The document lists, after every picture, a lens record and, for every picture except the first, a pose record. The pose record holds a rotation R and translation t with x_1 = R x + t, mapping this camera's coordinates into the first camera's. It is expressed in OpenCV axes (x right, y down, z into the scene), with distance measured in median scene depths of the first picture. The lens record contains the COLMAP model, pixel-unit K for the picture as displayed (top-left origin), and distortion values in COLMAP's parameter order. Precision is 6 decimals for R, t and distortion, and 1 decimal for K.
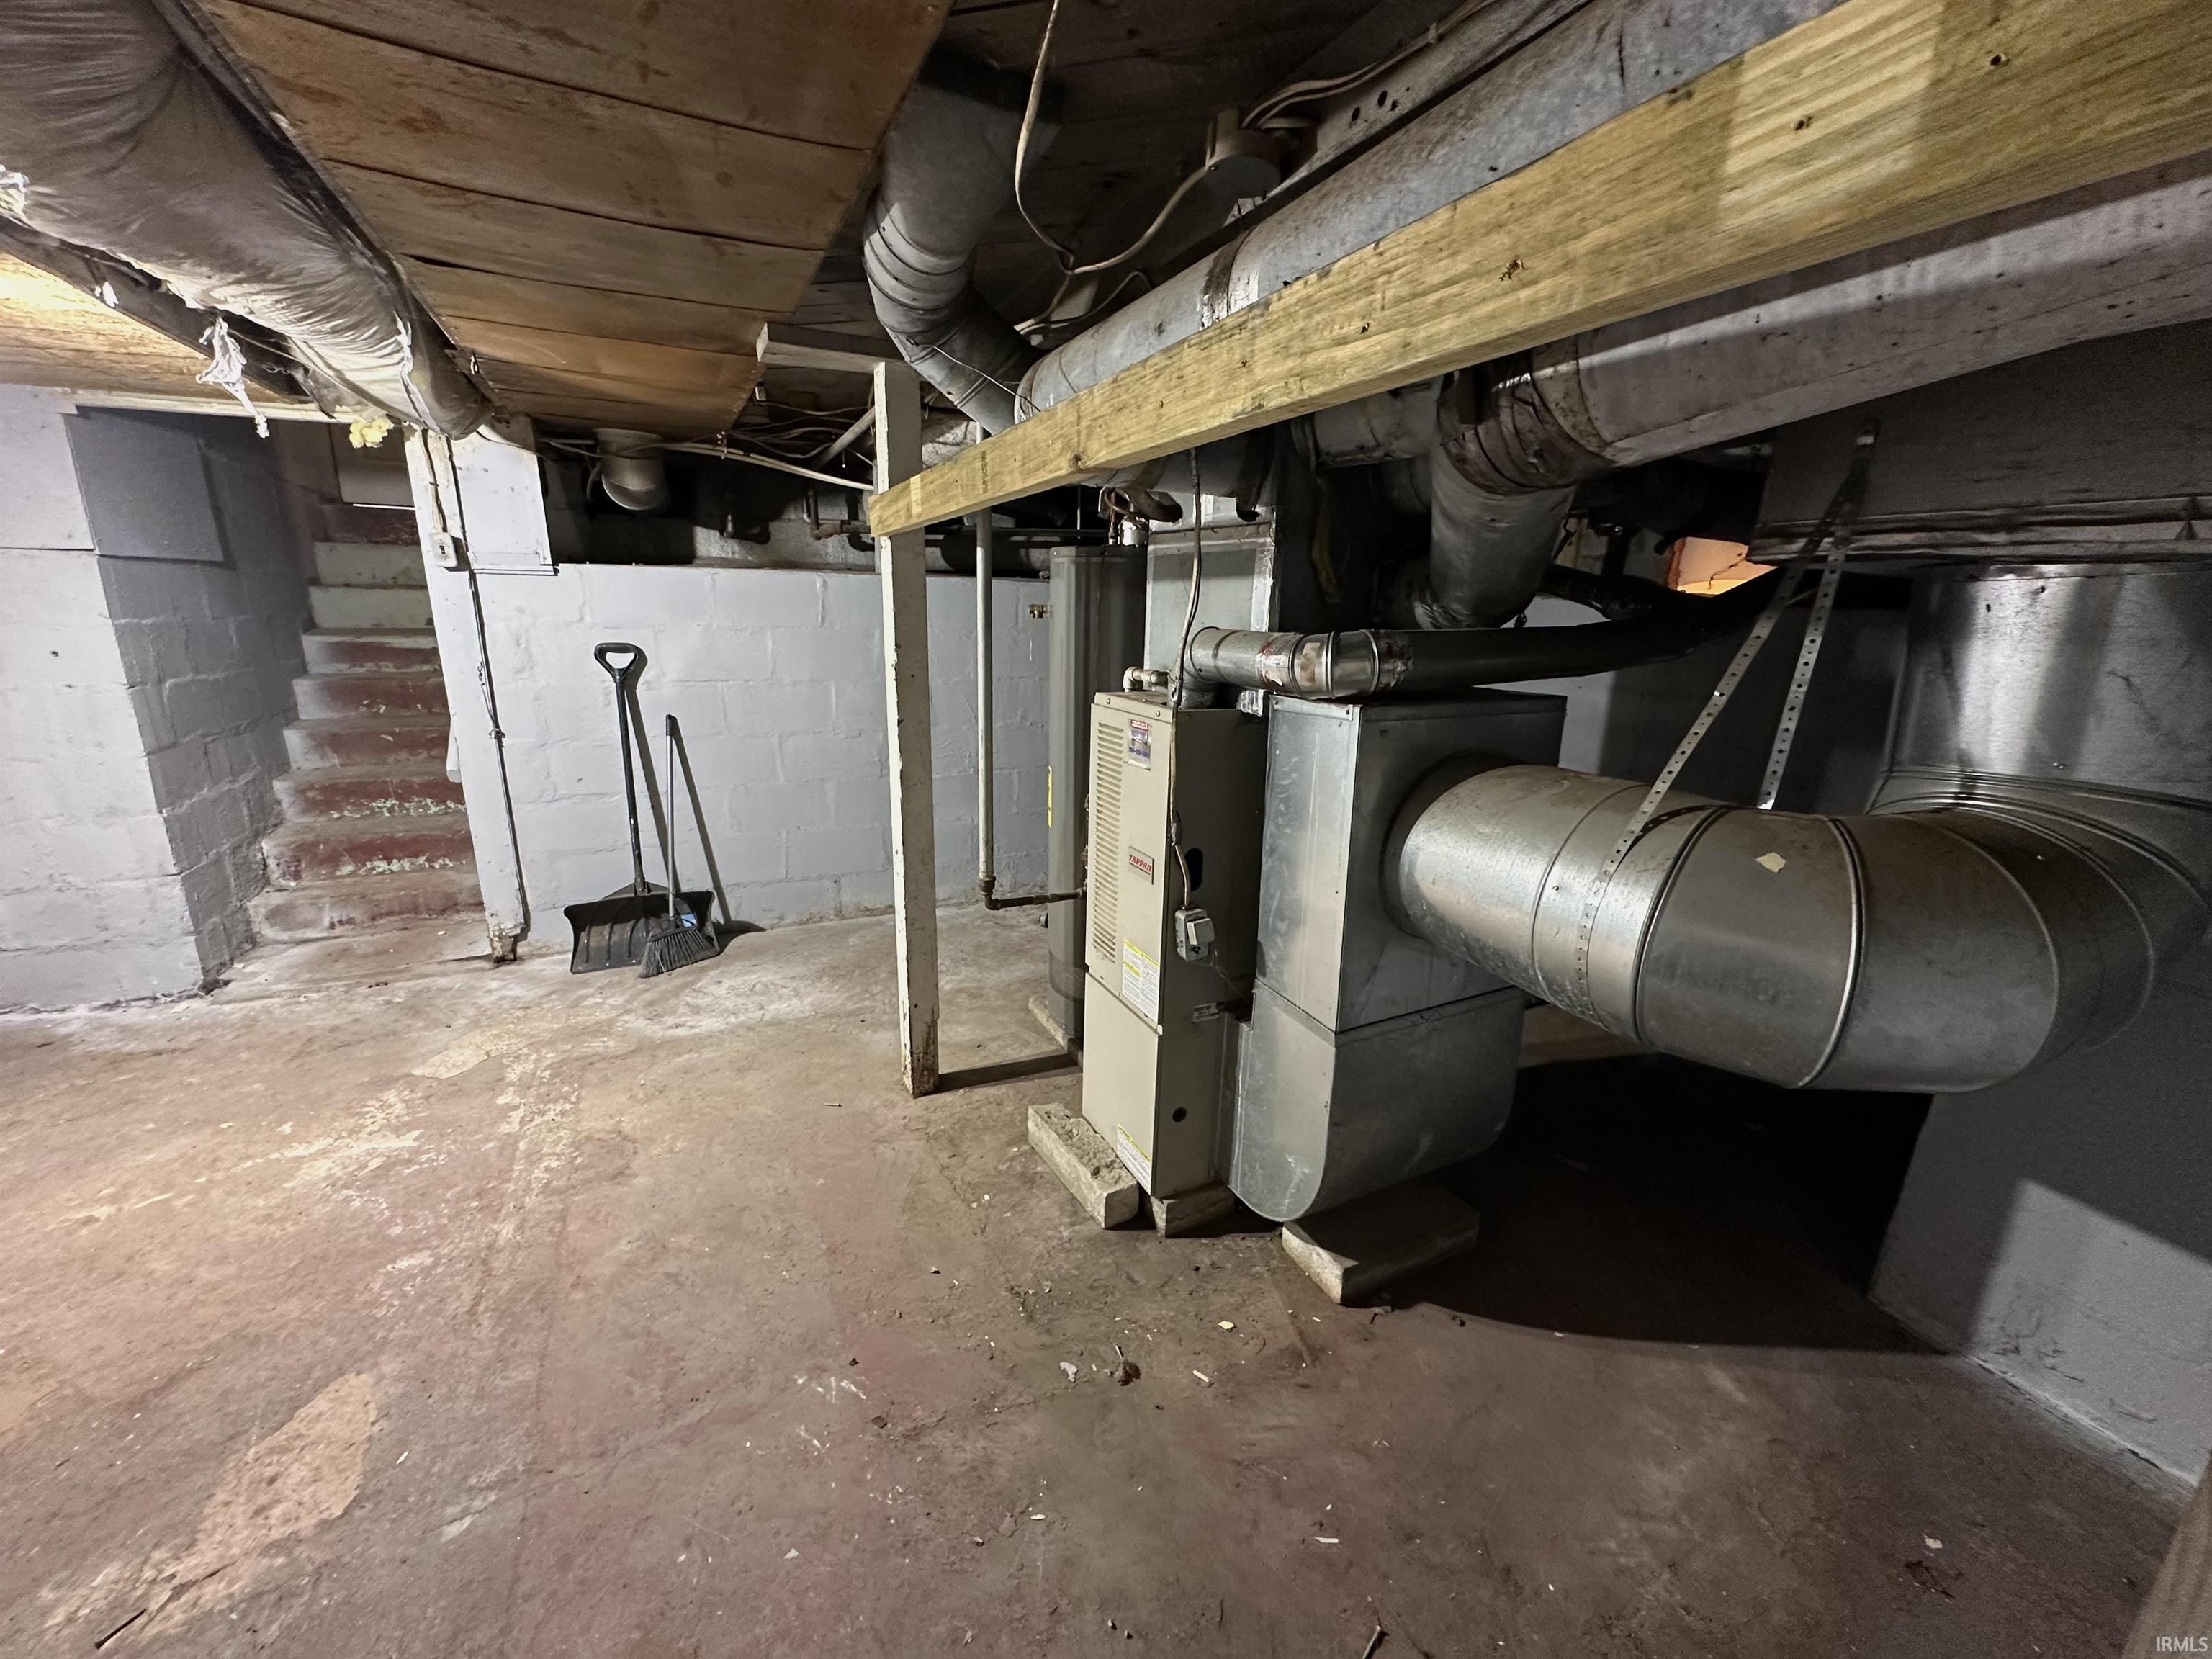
lens RADIAL K [[881.2, 0, 1104.2], [0, 881.2, 831.1], [0, 0, 1]] dist [-0.003192, 0.000757]
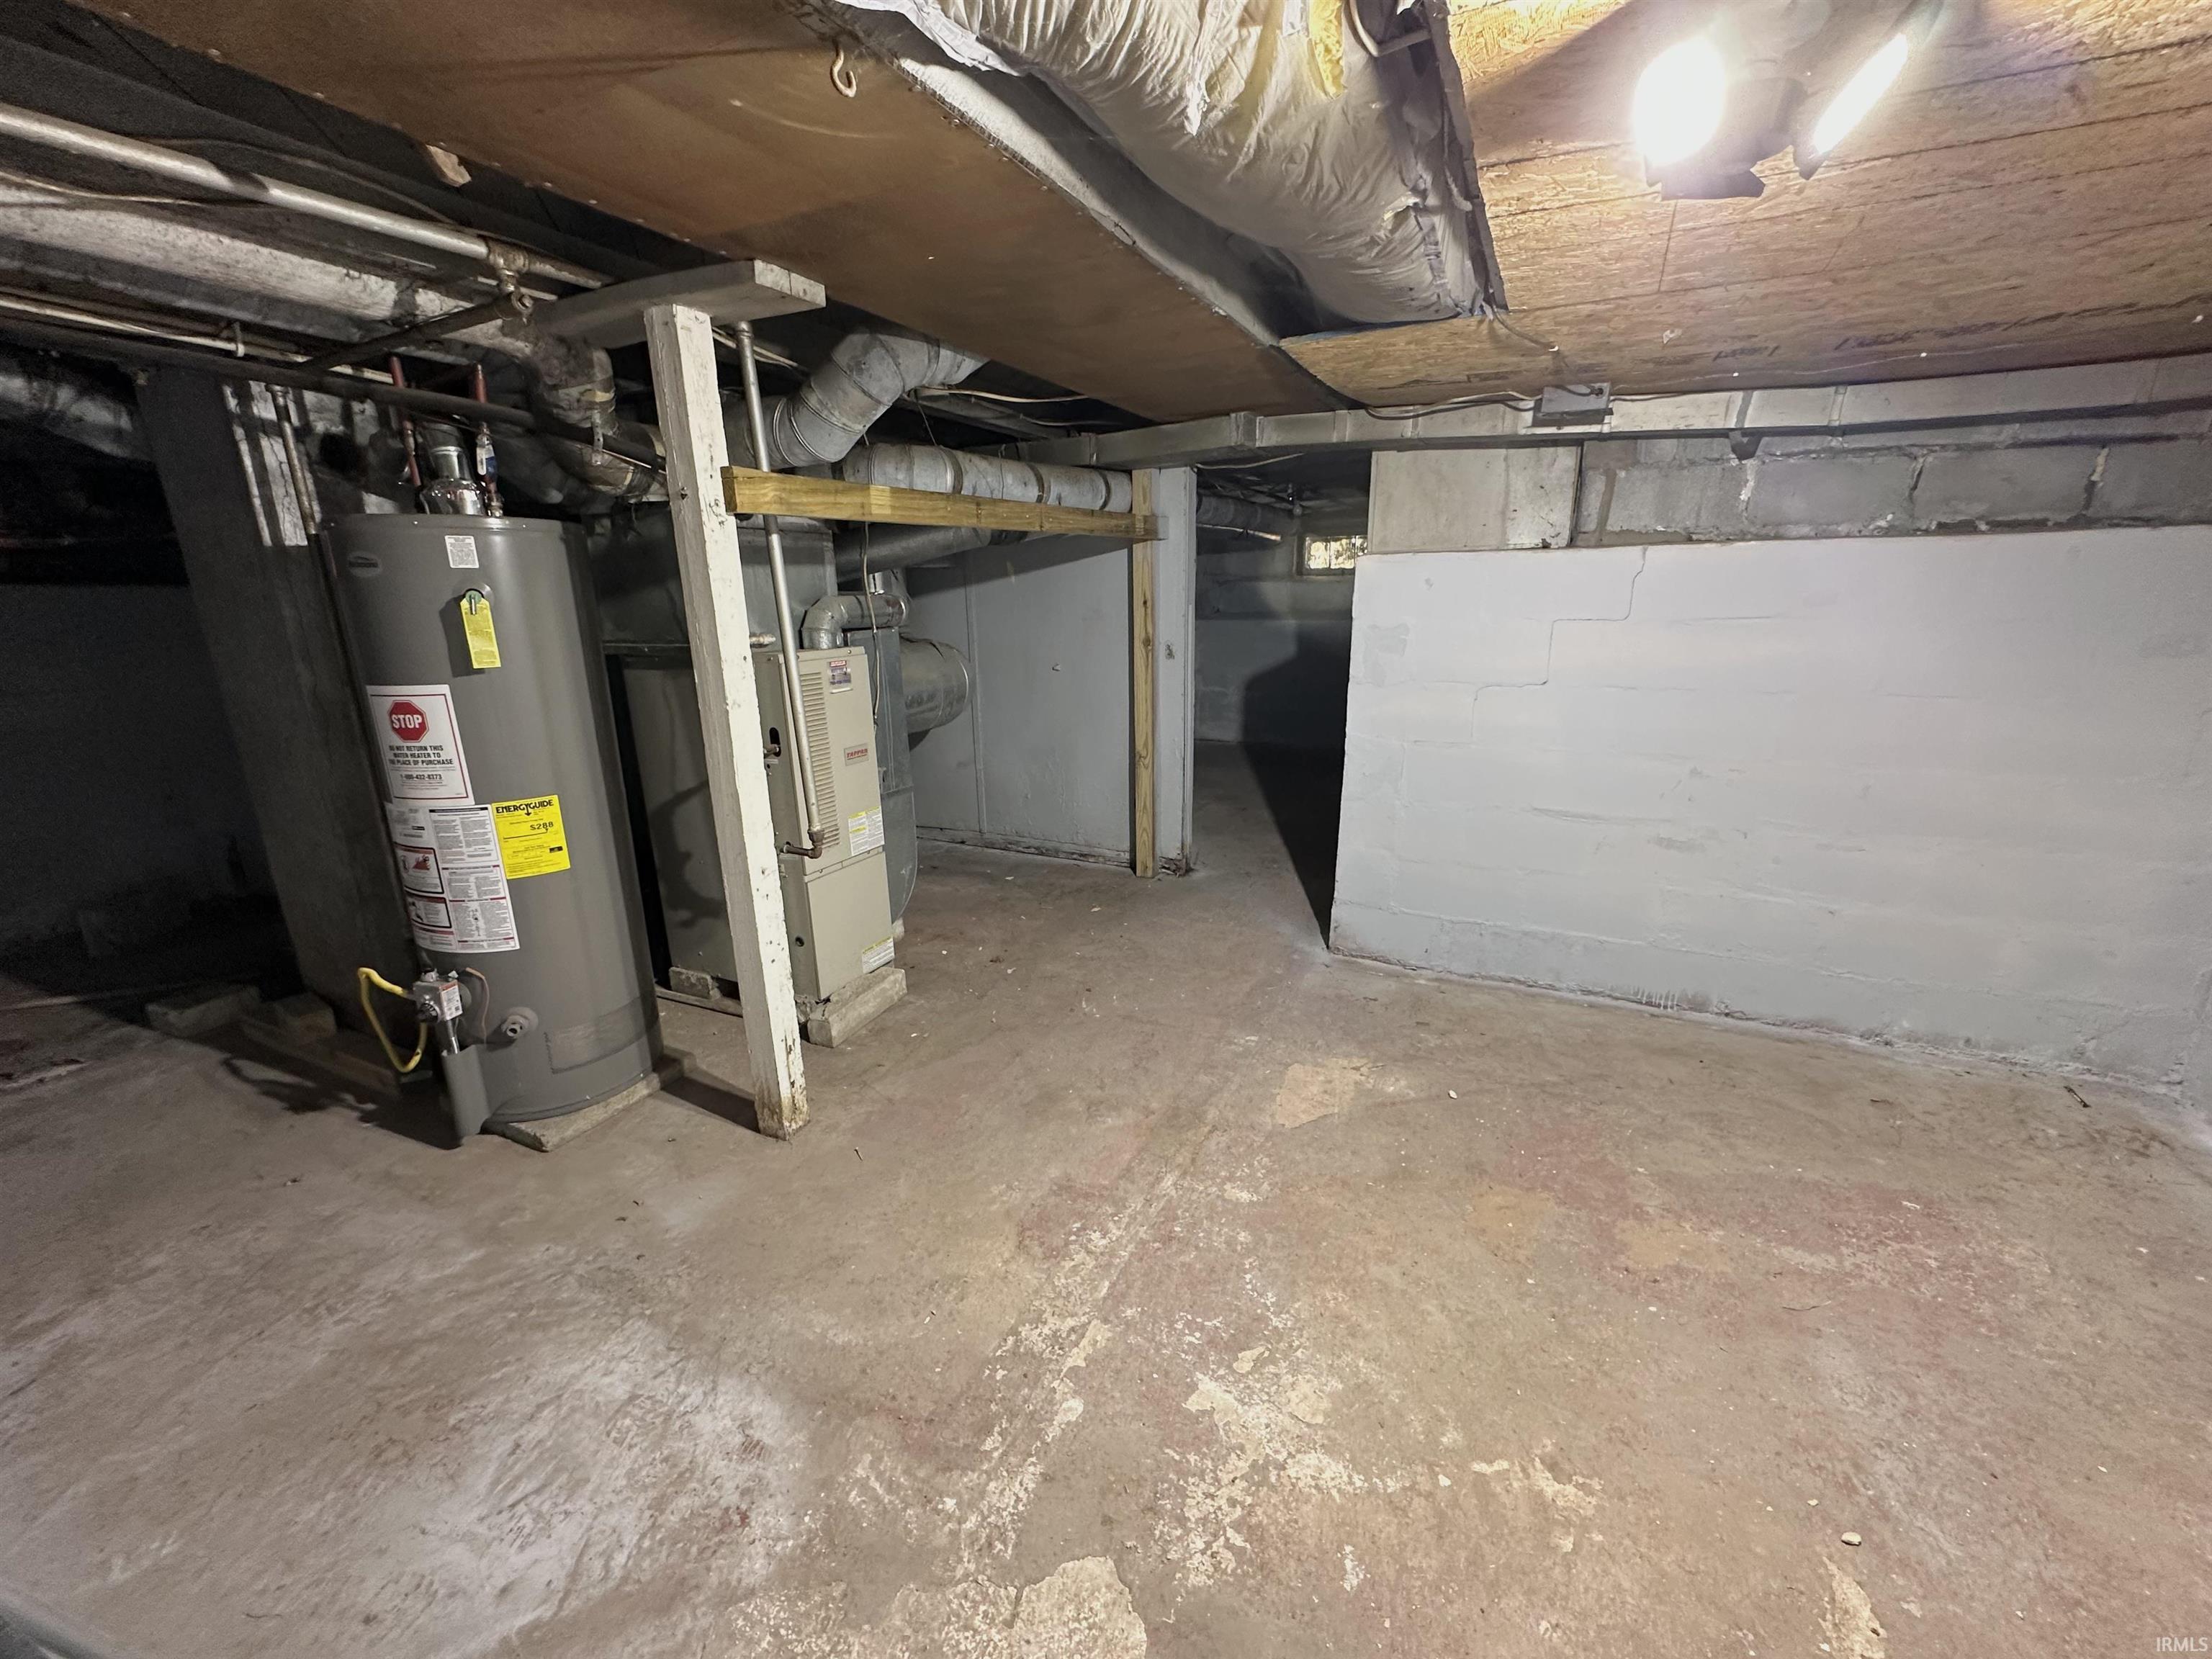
lens RADIAL K [[881.2, 0, 1103.7], [0, 881.2, 832.7], [0, 0, 1]] dist [-0.003192, 0.000757]
pose [[-0.602412, -0.229209, 0.764568, -1.134395], [0.204757, 0.881451, 0.425580, -0.324199], [-0.771476, 0.412925, -0.484064, 1.177813]]
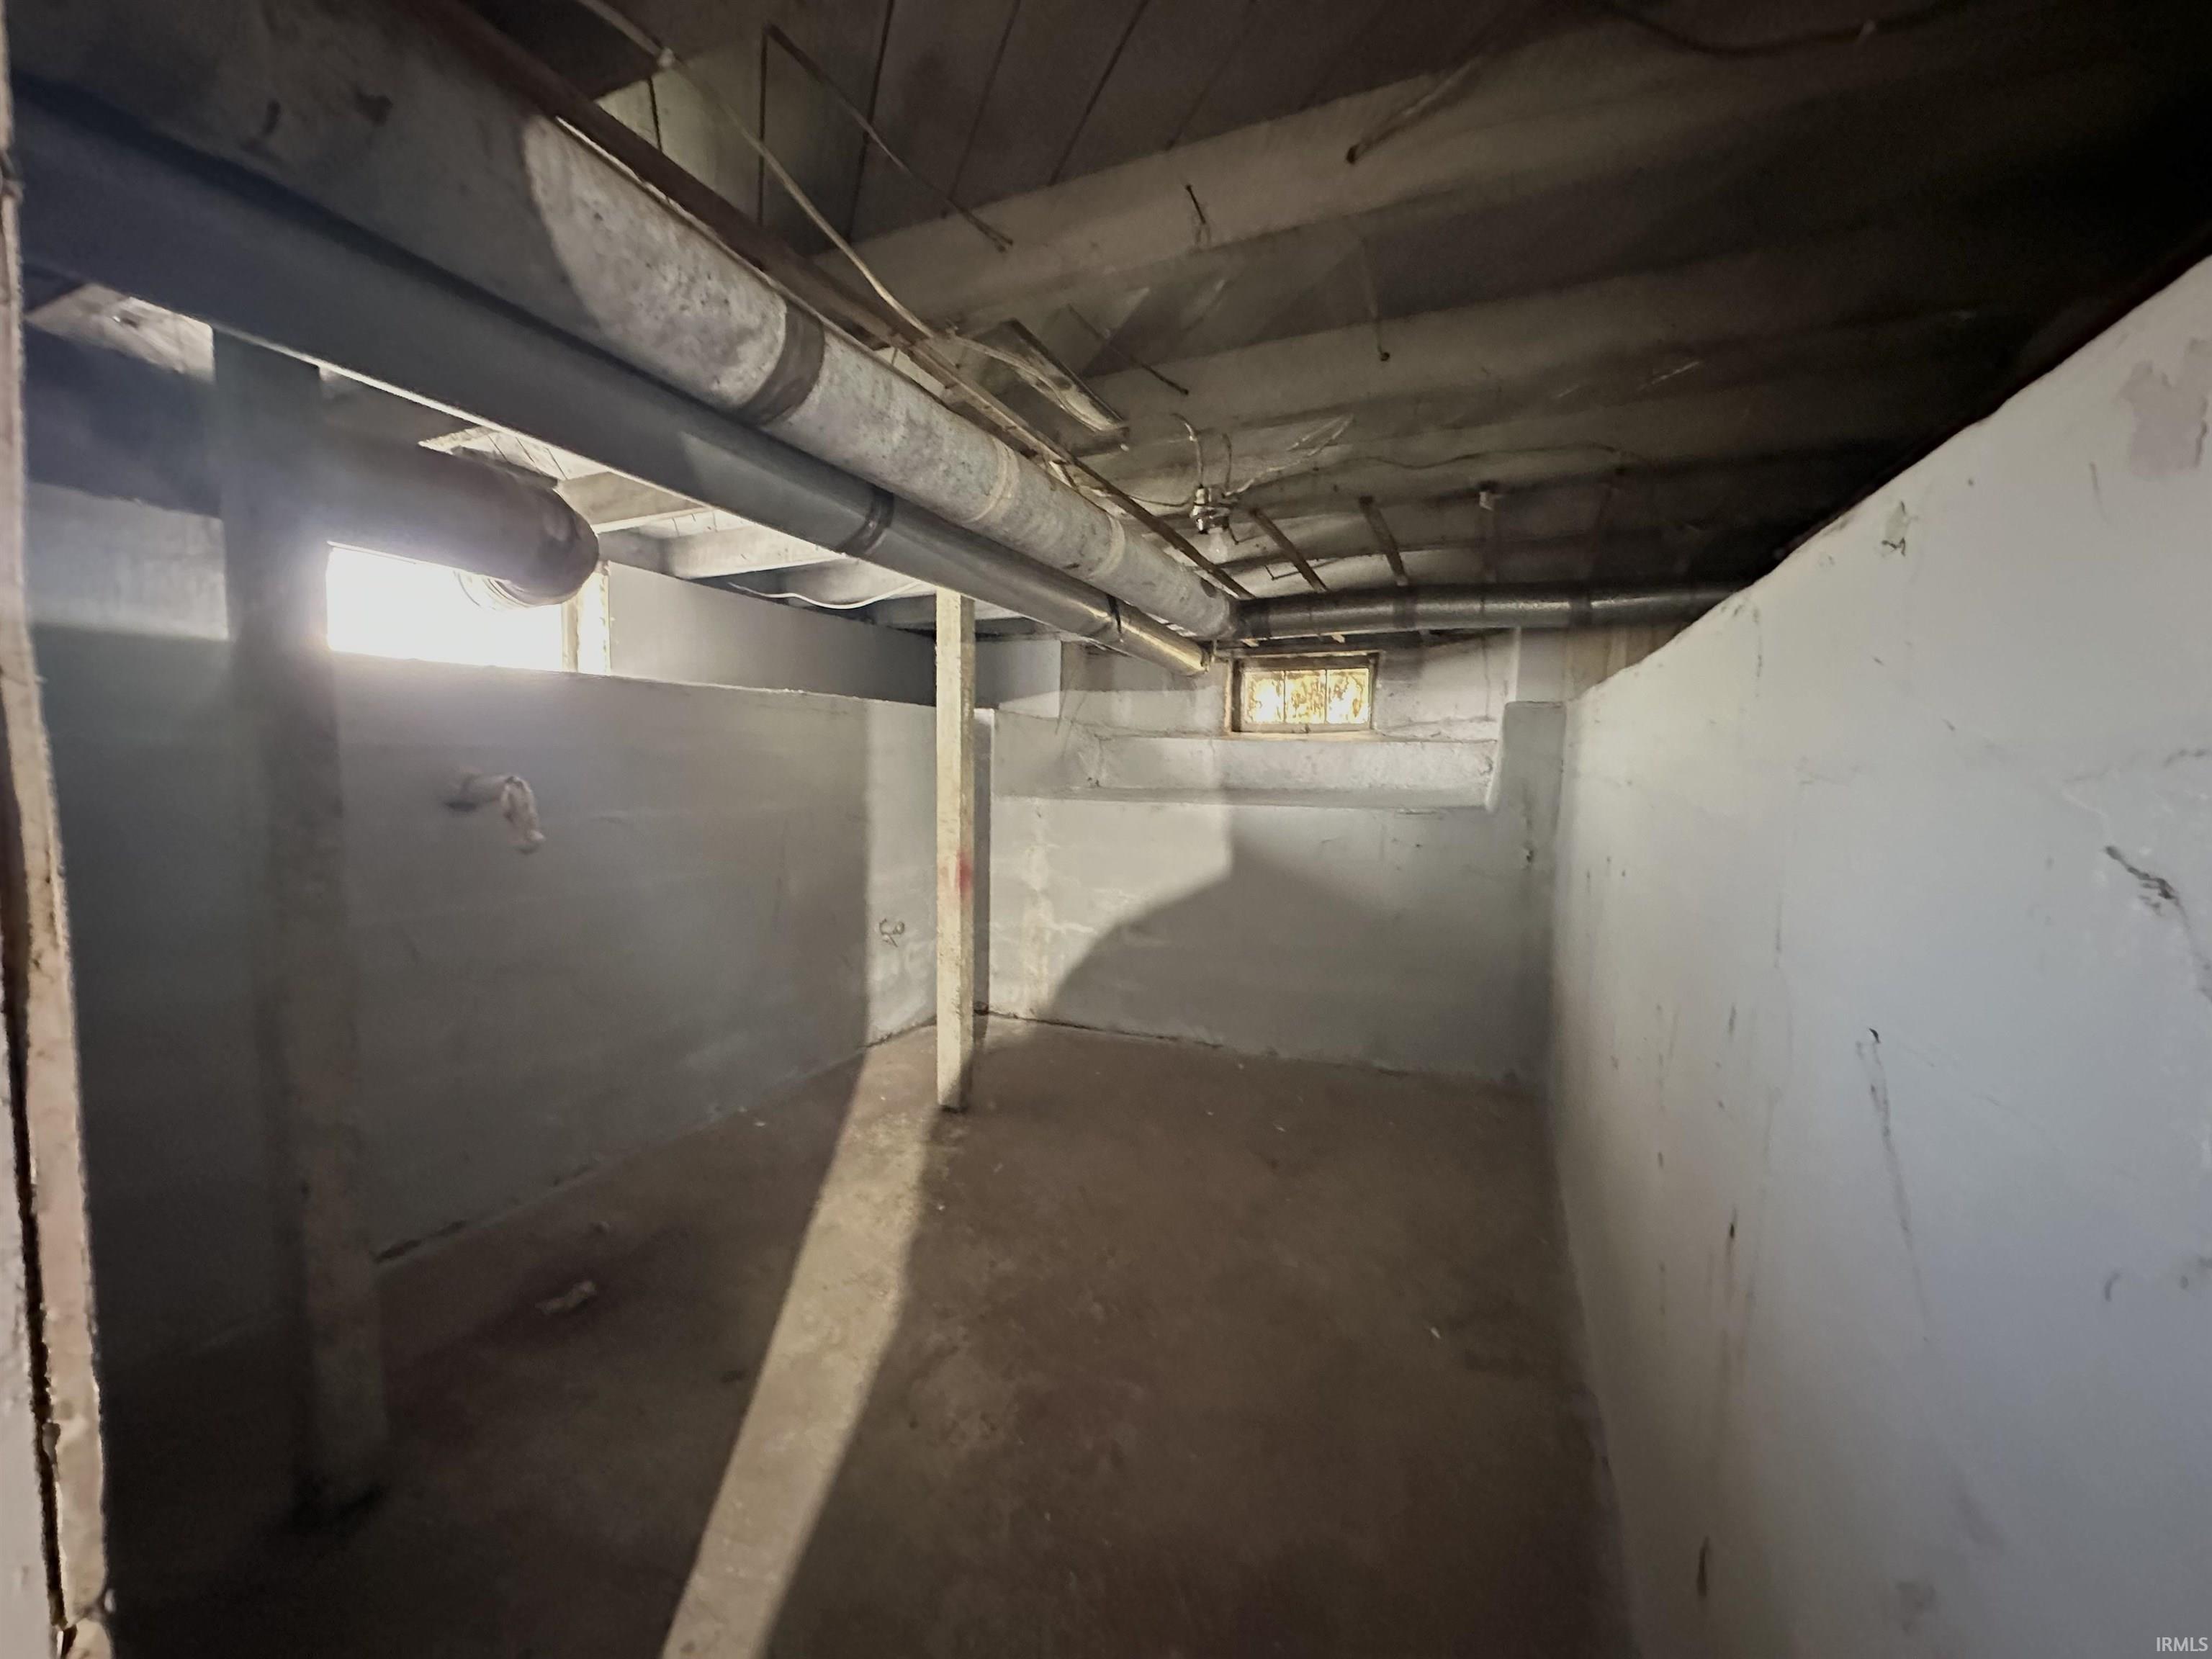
lens RADIAL K [[881.2, 0, 1107.3], [0, 881.2, 827.3], [0, 0, 1]] dist [-0.003192, 0.000757]
pose [[-0.642097, -0.080530, 0.762382, -1.098333], [0.172801, 0.953671, 0.246273, -0.310170], [-0.746894, 0.289872, -0.598434, 1.136580]]
